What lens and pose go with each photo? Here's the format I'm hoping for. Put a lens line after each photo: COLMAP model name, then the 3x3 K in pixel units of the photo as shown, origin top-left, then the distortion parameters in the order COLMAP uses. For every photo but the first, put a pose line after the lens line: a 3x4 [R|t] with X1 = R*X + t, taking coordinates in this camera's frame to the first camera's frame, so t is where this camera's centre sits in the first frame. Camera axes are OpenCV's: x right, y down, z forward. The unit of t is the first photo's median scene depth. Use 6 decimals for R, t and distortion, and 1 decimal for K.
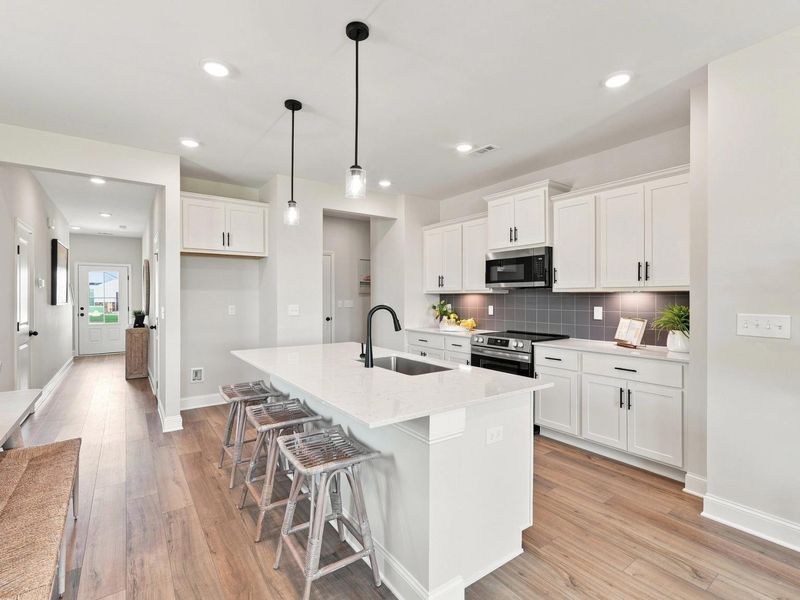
lens RADIAL K [[381.3, 0, 396.2], [0, 381.3, 297.5], [0, 0, 1]] dist [-0.003969, 0.000653]
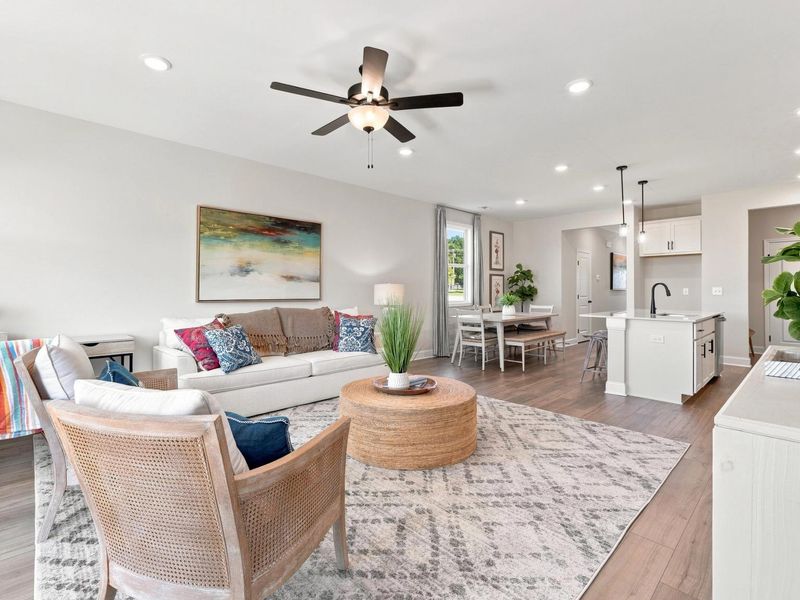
lens RADIAL K [[381.3, 0, 388.8], [0, 381.3, 293.5], [0, 0, 1]] dist [-0.003969, 0.000653]
pose [[0.127336, 0.010544, -0.991804, 1.451065], [-0.005413, 0.999936, 0.009936, 0.052675], [0.991845, 0.004104, 0.127385, -0.532501]]
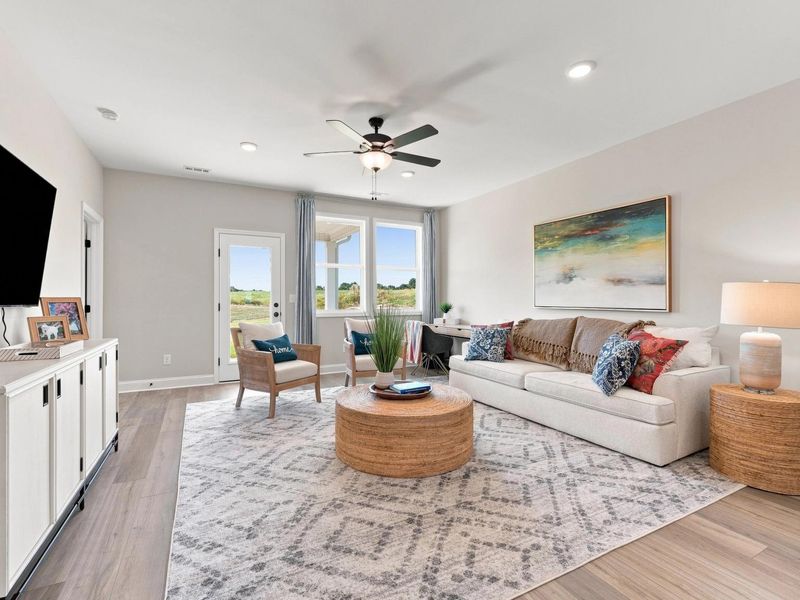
lens RADIAL K [[381.3, 0, 399.6], [0, 381.3, 294.9], [0, 0, 1]] dist [-0.003969, 0.000653]
pose [[-0.990622, 0.006452, 0.136479, 0.295766], [0.005219, 0.999942, -0.009392, 0.059084], [-0.136532, -0.008592, -0.990598, 0.683052]]
